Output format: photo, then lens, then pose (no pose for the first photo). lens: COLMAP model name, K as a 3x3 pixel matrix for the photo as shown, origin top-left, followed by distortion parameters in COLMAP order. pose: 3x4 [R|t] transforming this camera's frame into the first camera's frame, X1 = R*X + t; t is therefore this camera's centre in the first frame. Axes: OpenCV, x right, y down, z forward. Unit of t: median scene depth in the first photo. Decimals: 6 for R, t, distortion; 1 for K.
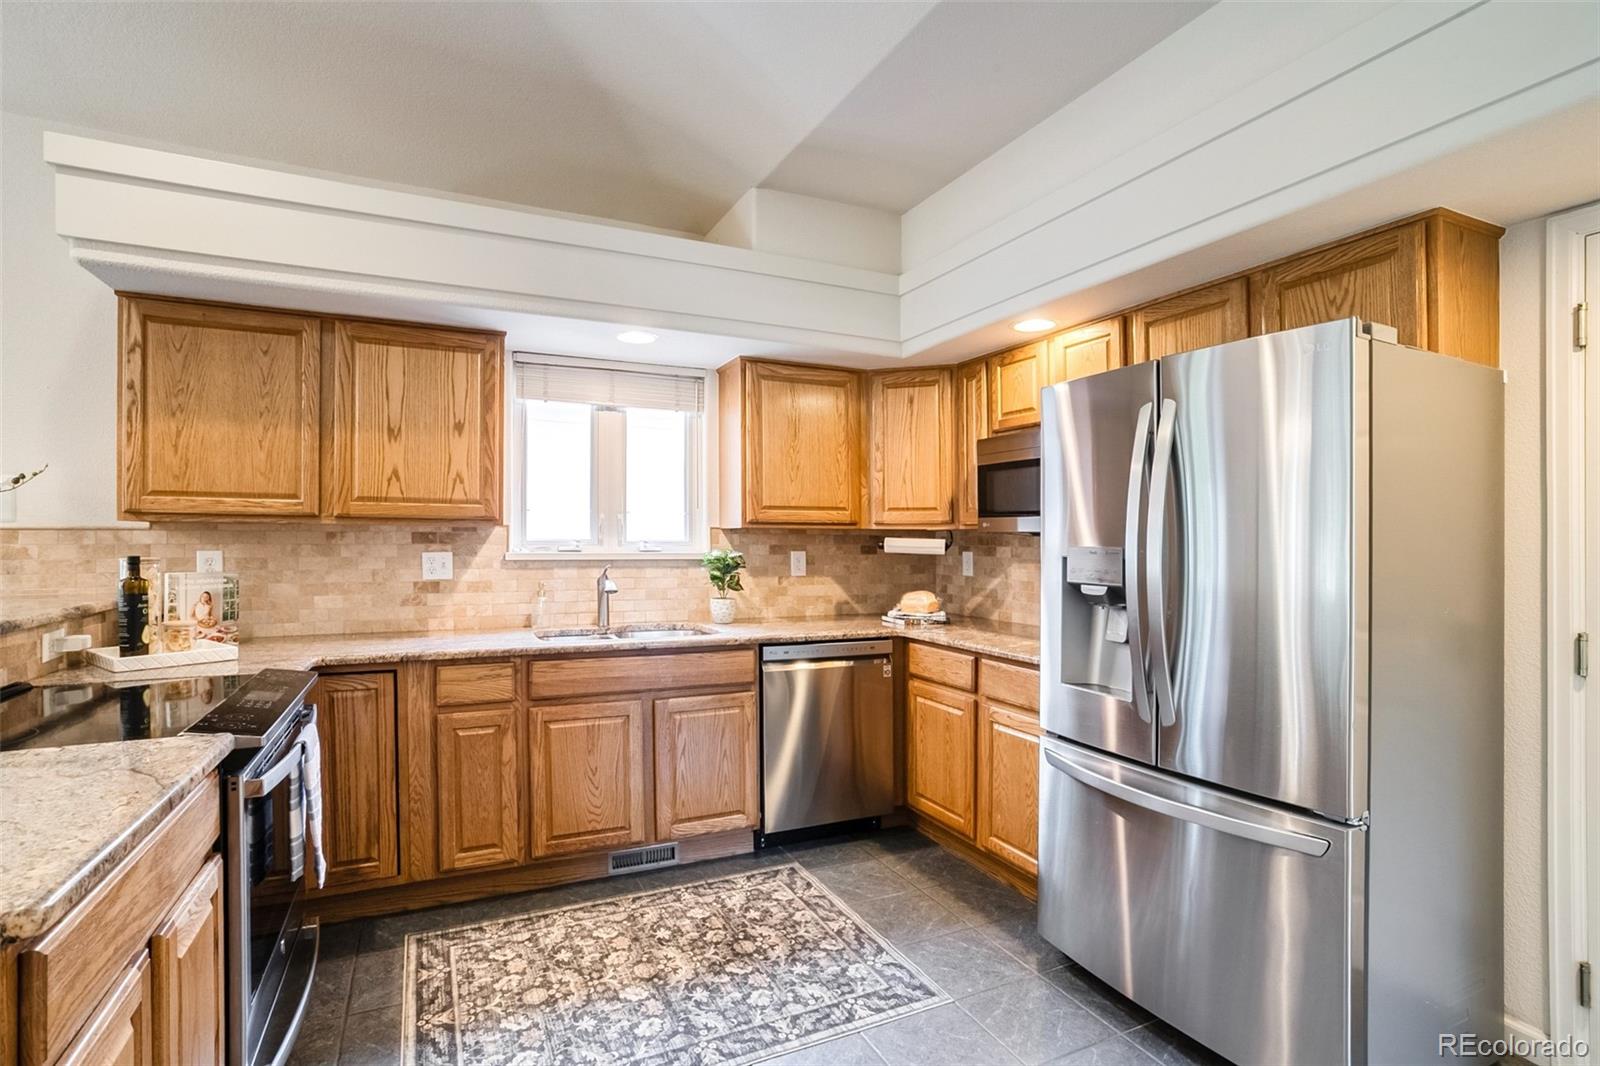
lens RADIAL K [[776.1, 0, 794.0], [0, 776.1, 535.2], [0, 0, 1]] dist [-0.063651, 0.035072]
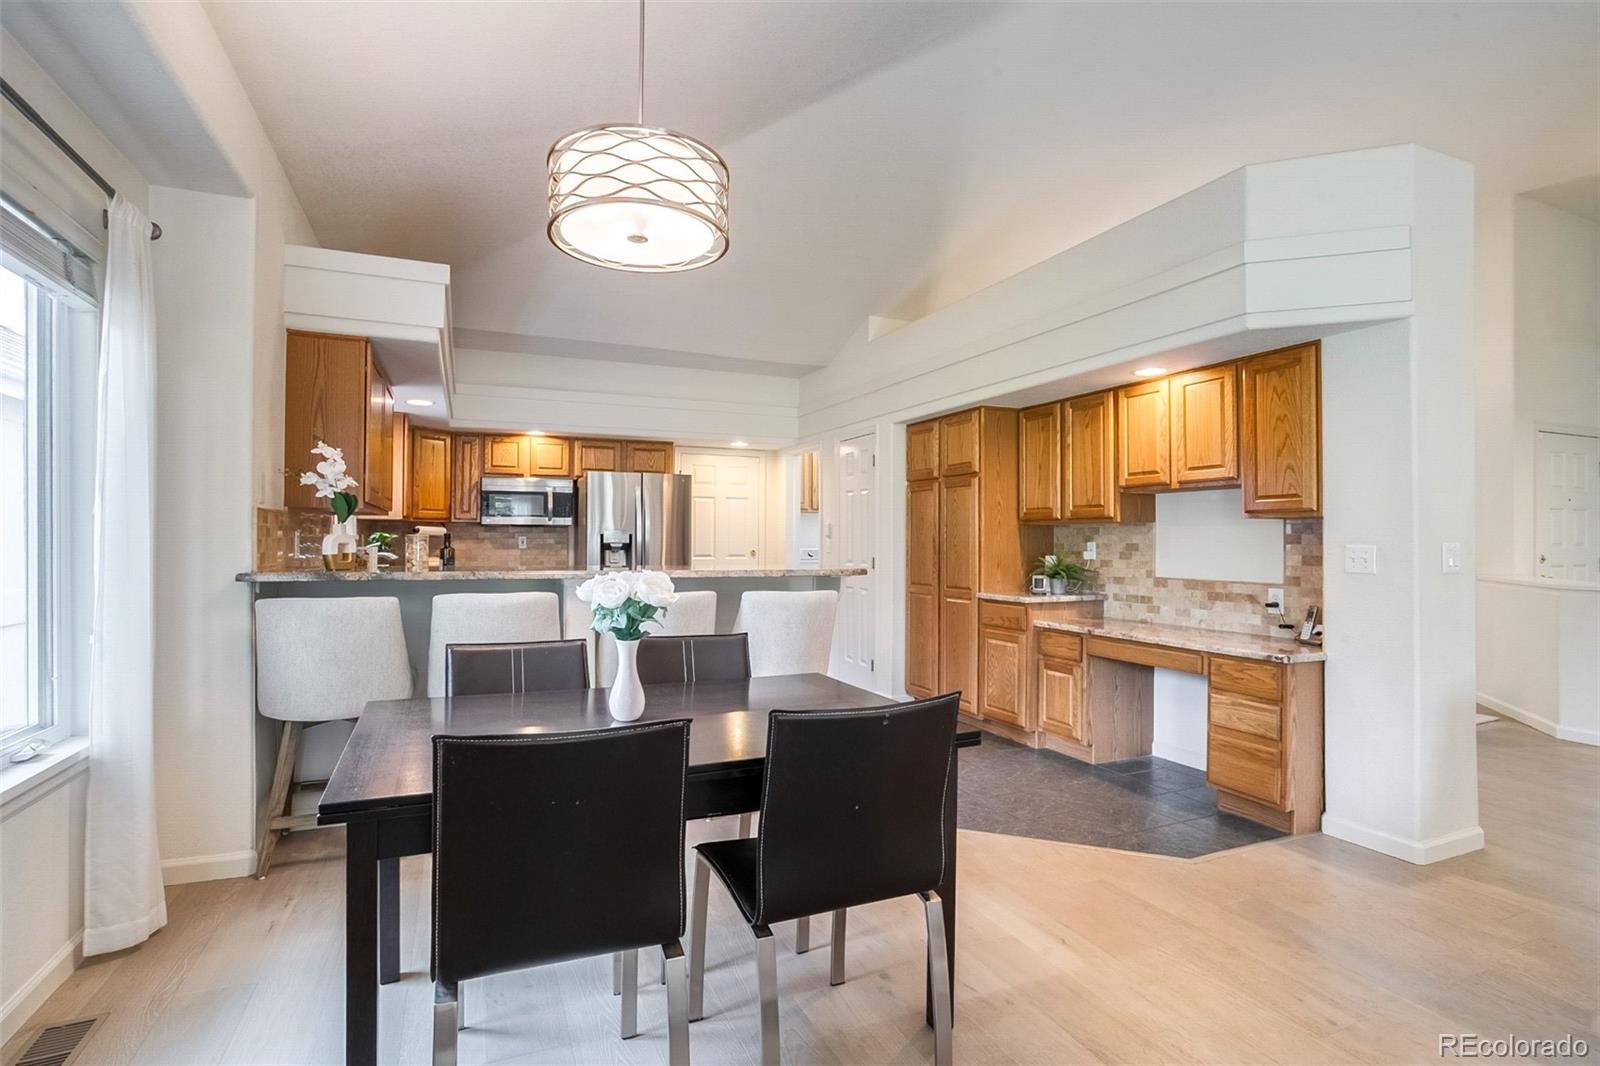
lens RADIAL K [[768.0, 0, 790.7], [0, 768.0, 536.5], [0, 0, 1]] dist [-0.066157, 0.038678]
pose [[0.036539, -0.002910, 0.999328, -1.972705], [-0.008099, 0.999962, 0.003208, 0.018559], [-0.999299, -0.008211, 0.036514, 0.169560]]
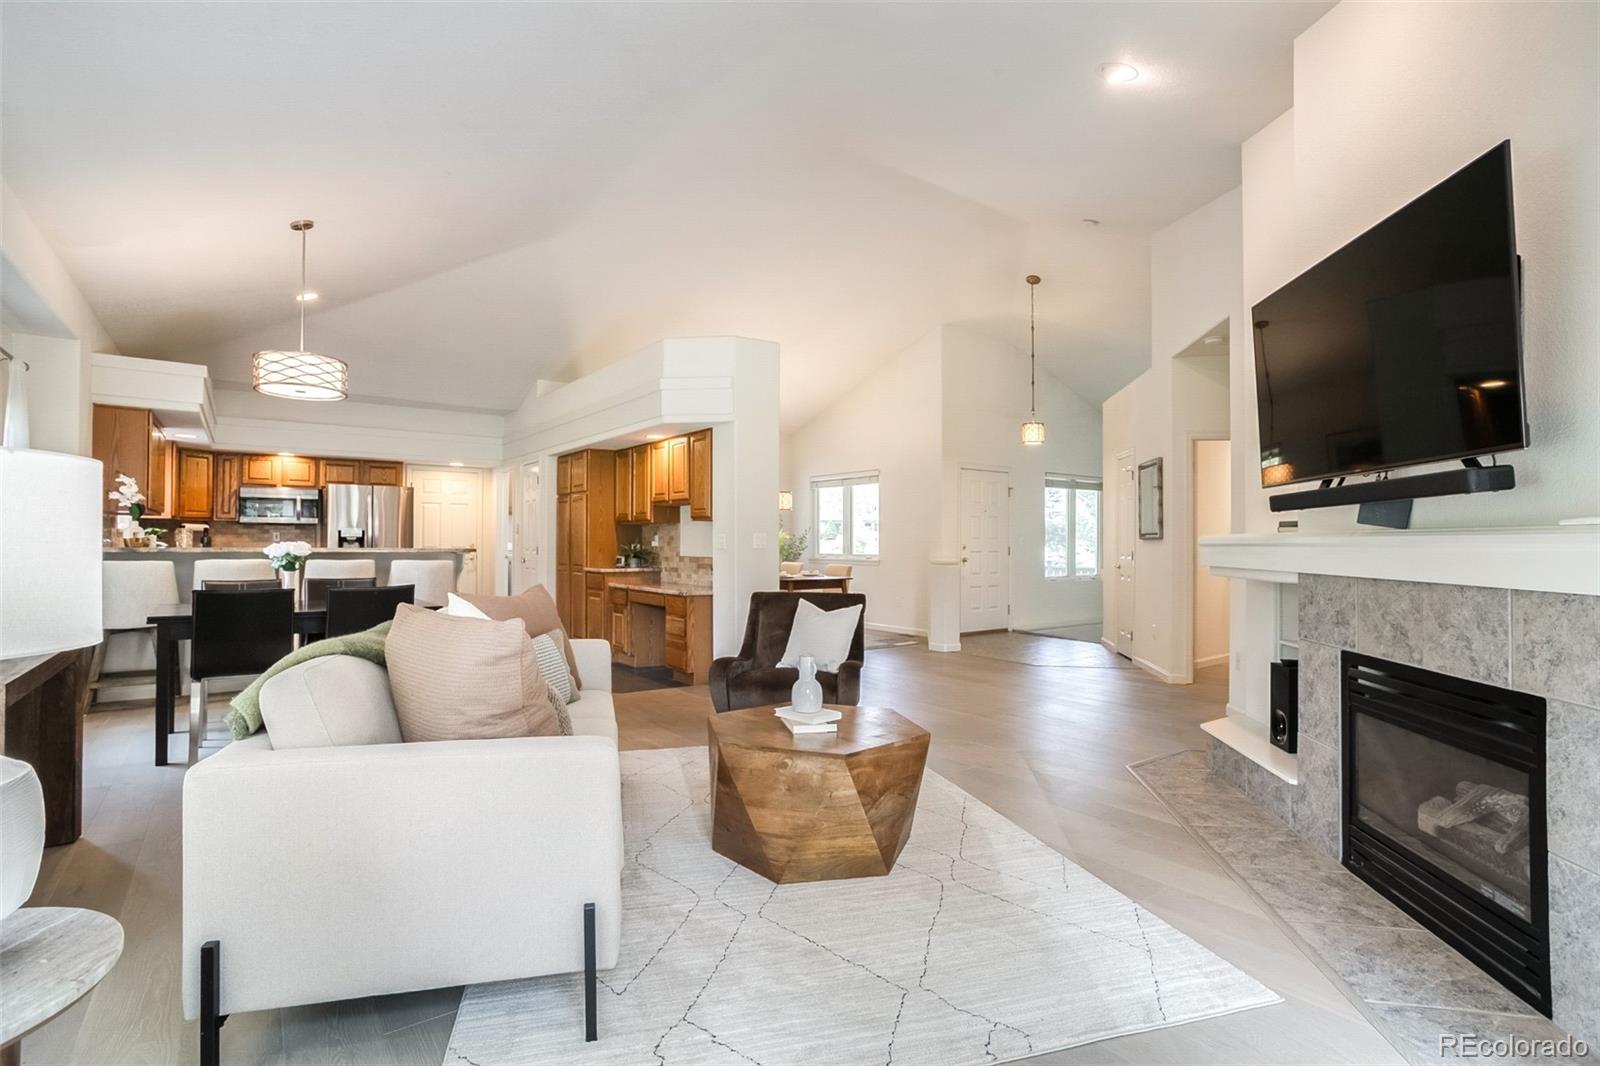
lens RADIAL K [[768.0, 0, 790.7], [0, 768.0, 536.5], [0, 0, 1]] dist [-0.066157, 0.038678]
pose [[-0.189270, -0.000841, 0.981925, -3.050310], [-0.010227, 0.999947, -0.001115, 0.032974], [-0.981872, -0.010254, -0.189268, -0.400364]]
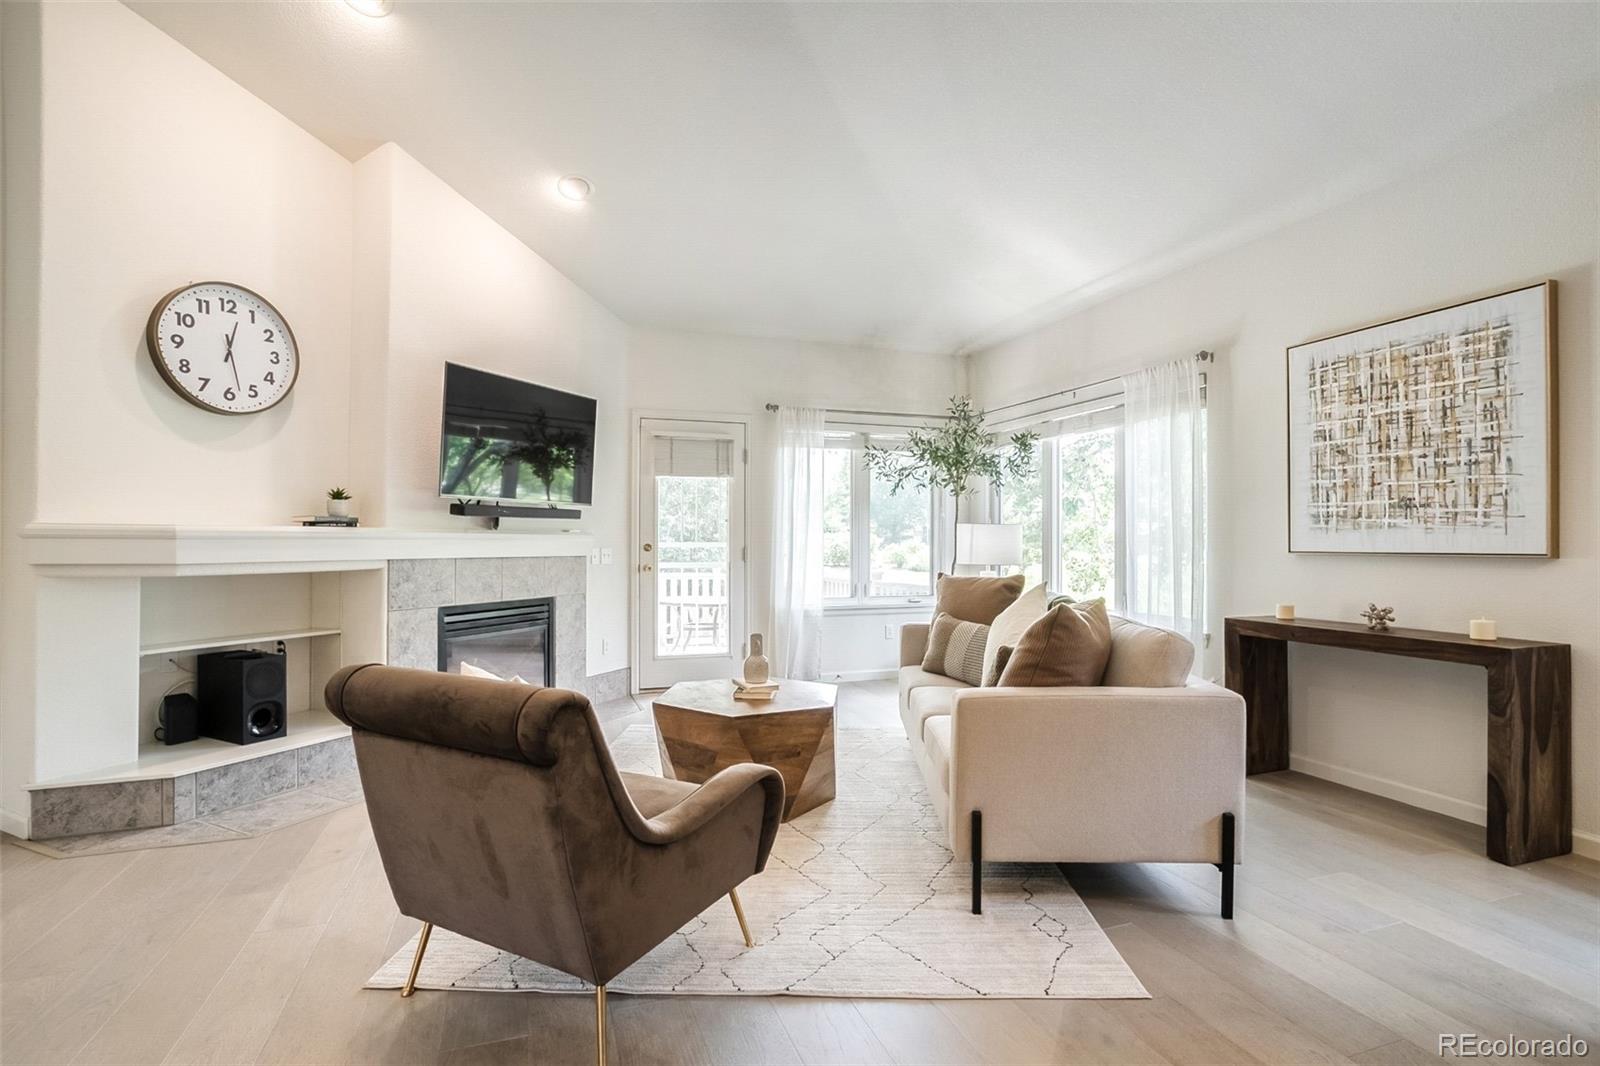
lens RADIAL K [[768.0, 0, 790.7], [0, 768.0, 536.5], [0, 0, 1]] dist [-0.066157, 0.038678]
pose [[-0.106285, -0.014563, -0.994229, -0.826488], [-0.000390, 0.999893, -0.014605, 0.054179], [0.994336, -0.001164, -0.106279, -0.441090]]
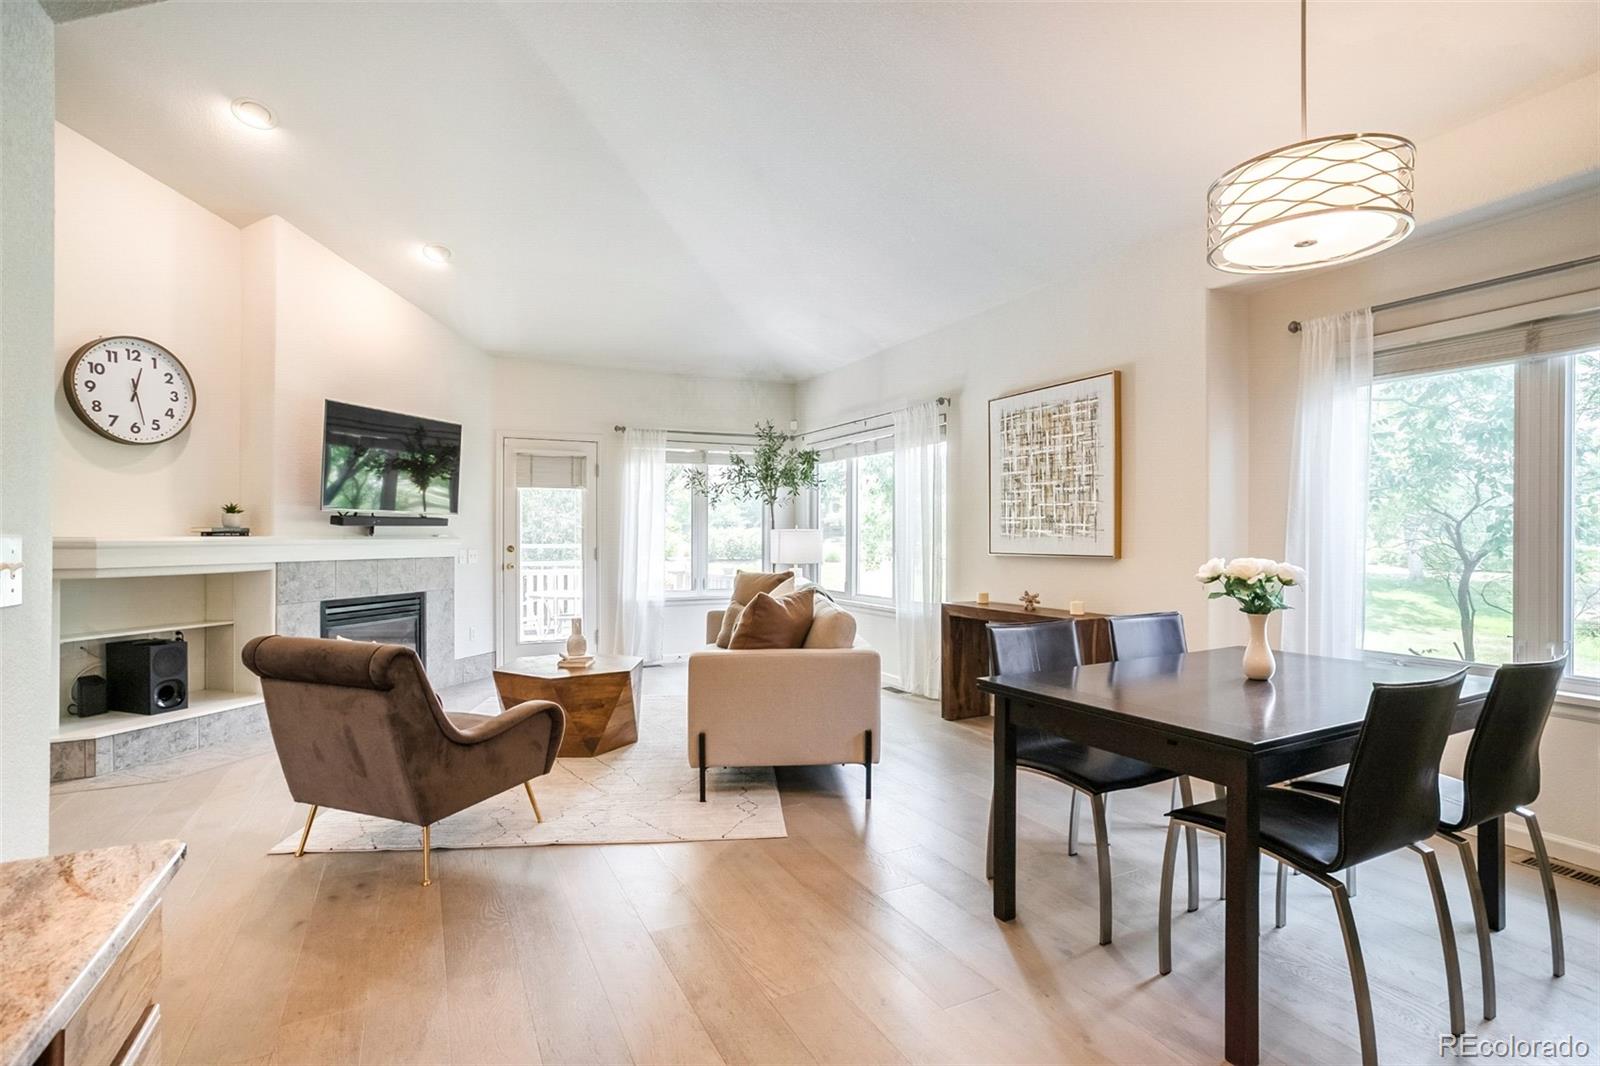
lens RADIAL K [[768.0, 0, 790.7], [0, 768.0, 536.5], [0, 0, 1]] dist [-0.066157, 0.038678]
pose [[0.016265, -0.006203, -0.999848, -0.434254], [0.002371, 0.999978, -0.006165, 0.031995], [0.999865, -0.002270, 0.016280, -0.203219]]
